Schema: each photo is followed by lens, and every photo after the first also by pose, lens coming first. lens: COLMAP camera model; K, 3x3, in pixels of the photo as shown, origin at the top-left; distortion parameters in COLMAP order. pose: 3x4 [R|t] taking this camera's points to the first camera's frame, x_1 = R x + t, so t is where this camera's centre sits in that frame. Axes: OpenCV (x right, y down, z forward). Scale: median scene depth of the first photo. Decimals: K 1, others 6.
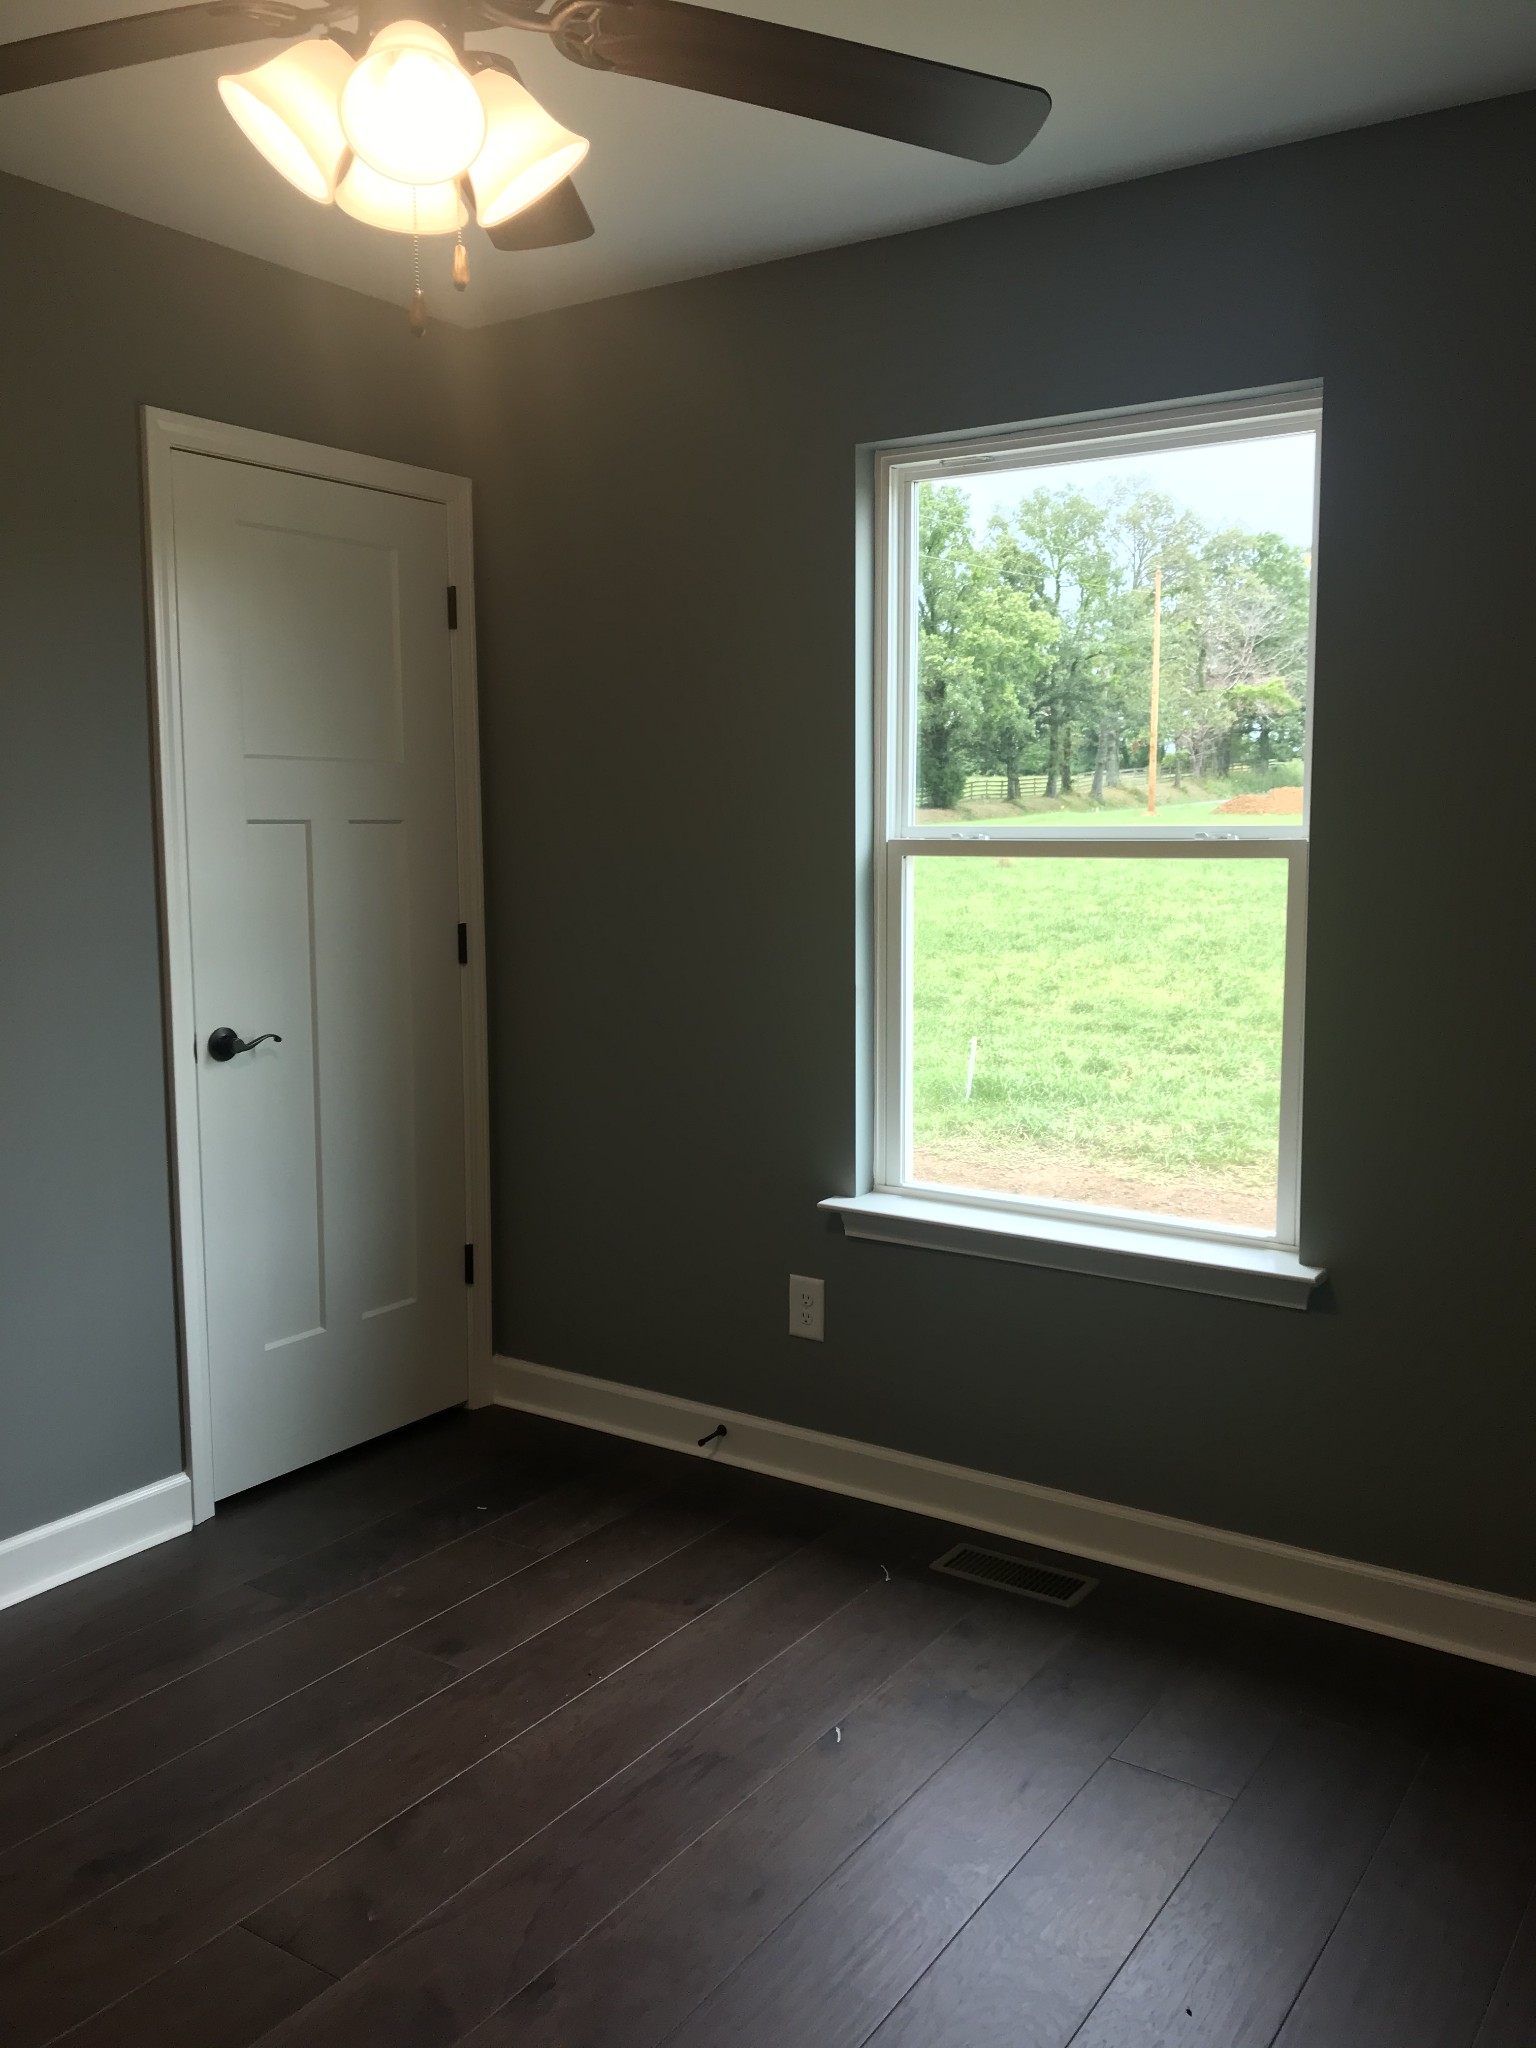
lens RADIAL K [[1689.5, 0, 768.0], [0, 1689.5, 1024.0], [0, 0, 1]] dist [0.072412, -0.055941]
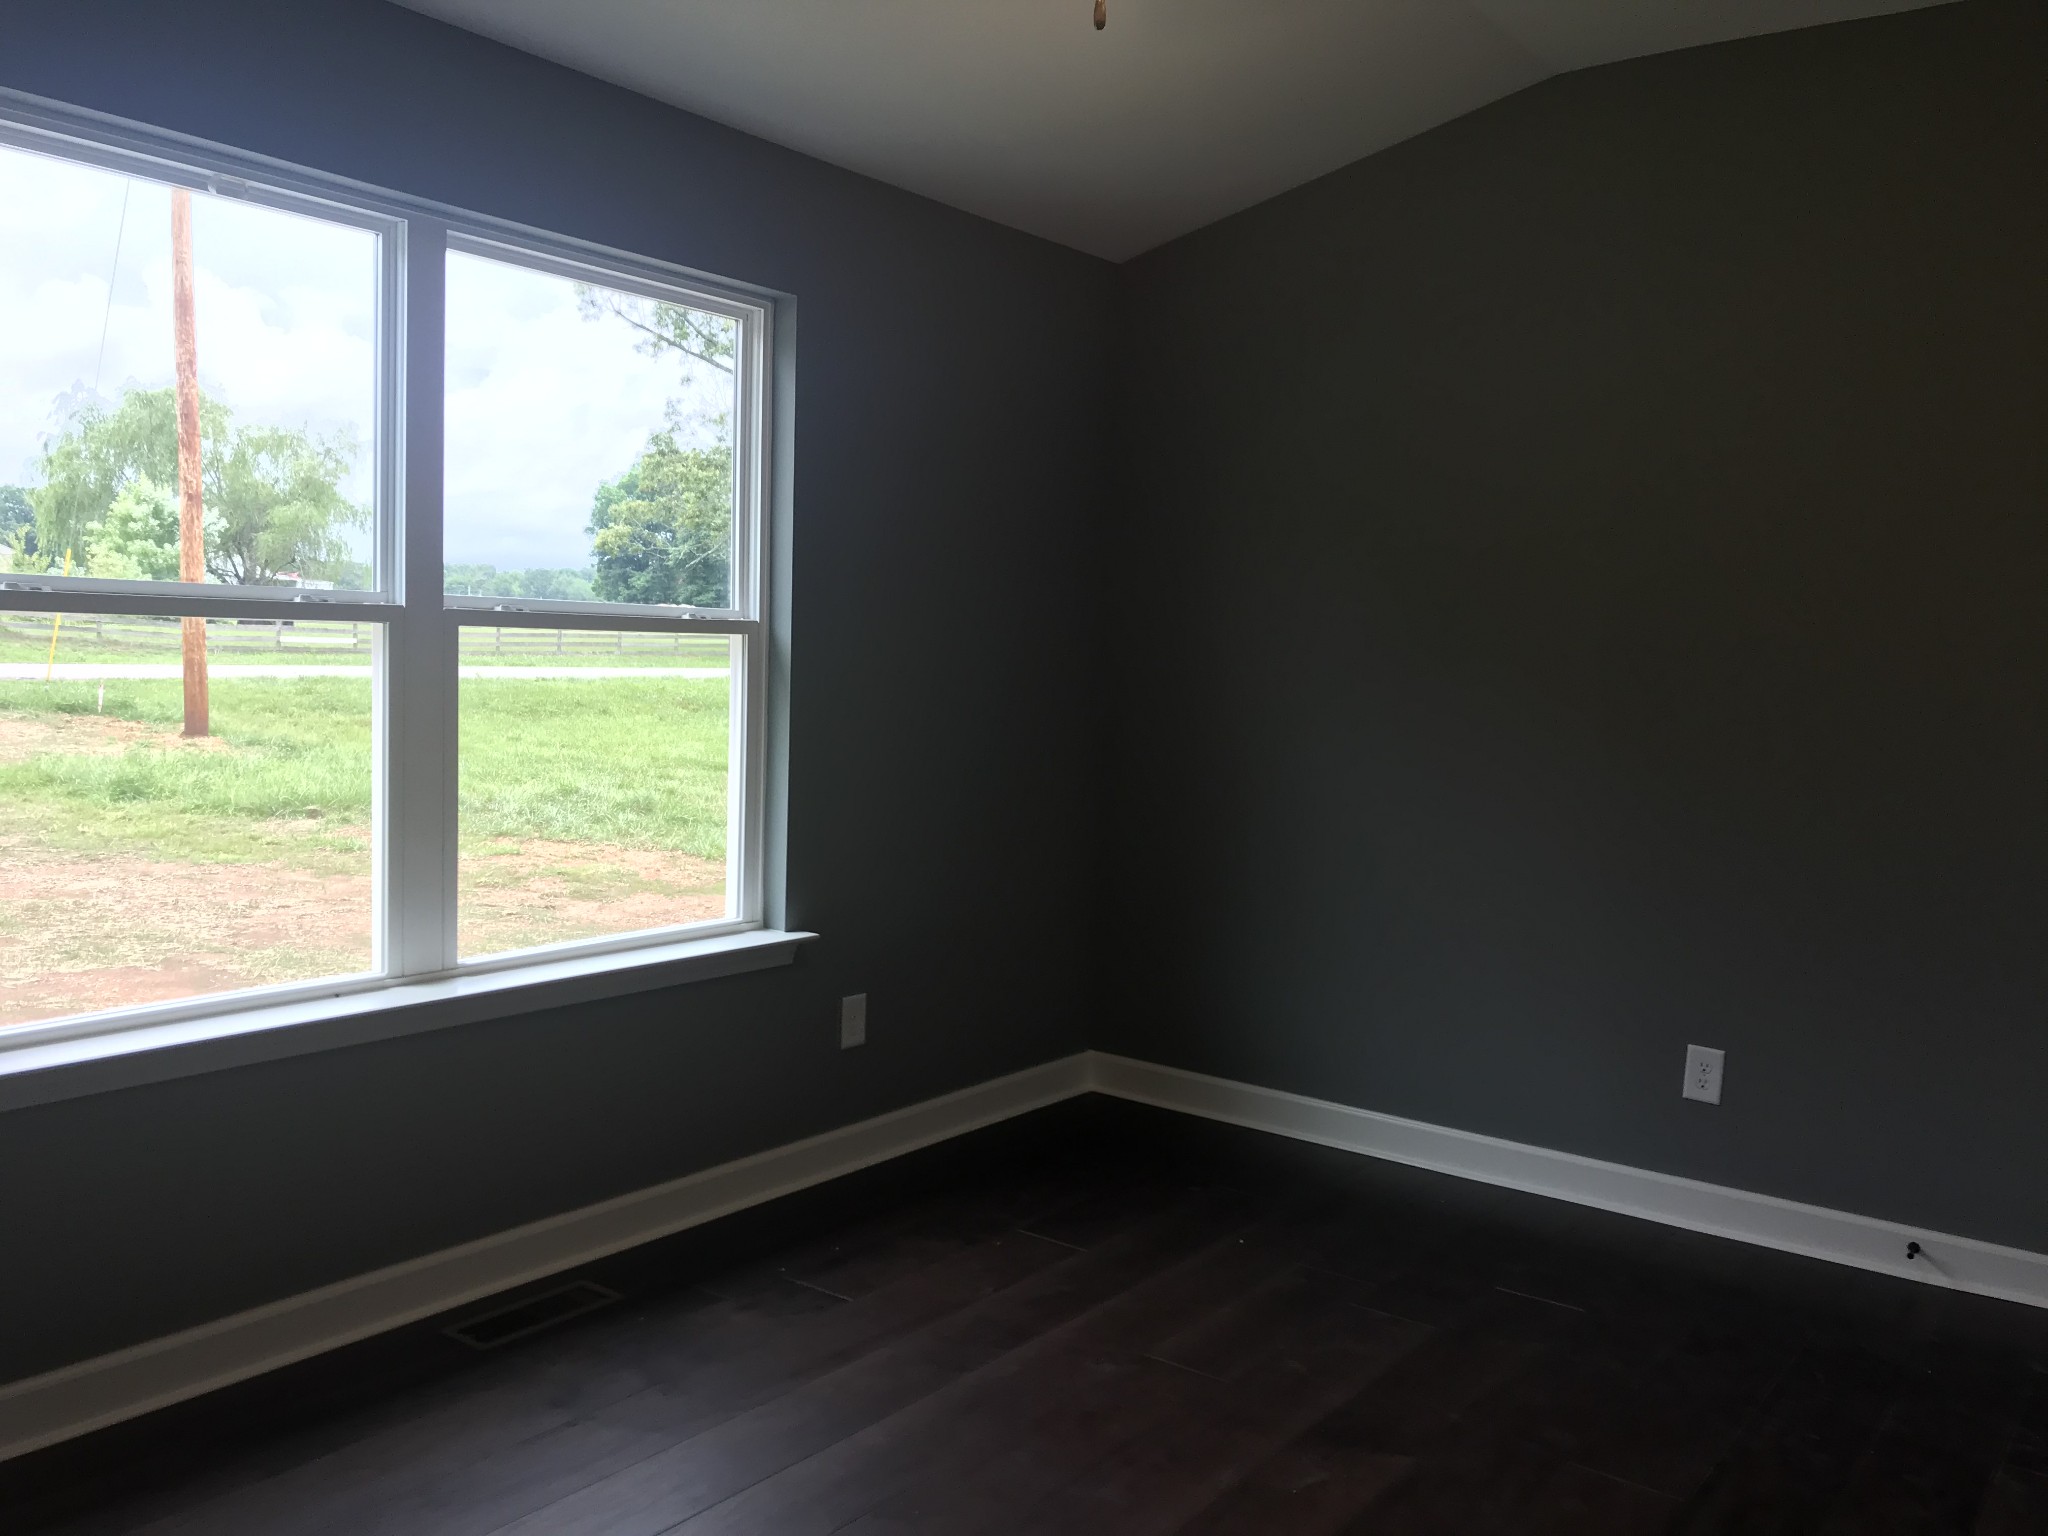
lens RADIAL K [[1689.5, 0, 1024.0], [0, 1689.5, 768.0], [0, 0, 1]] dist [0.072412, -0.055941]
pose [[0.053328, -0.079500, 0.995407, -0.865358], [0.086447, 0.993451, 0.074712, -0.060821], [-0.994828, 0.082066, 0.059851, 0.623518]]
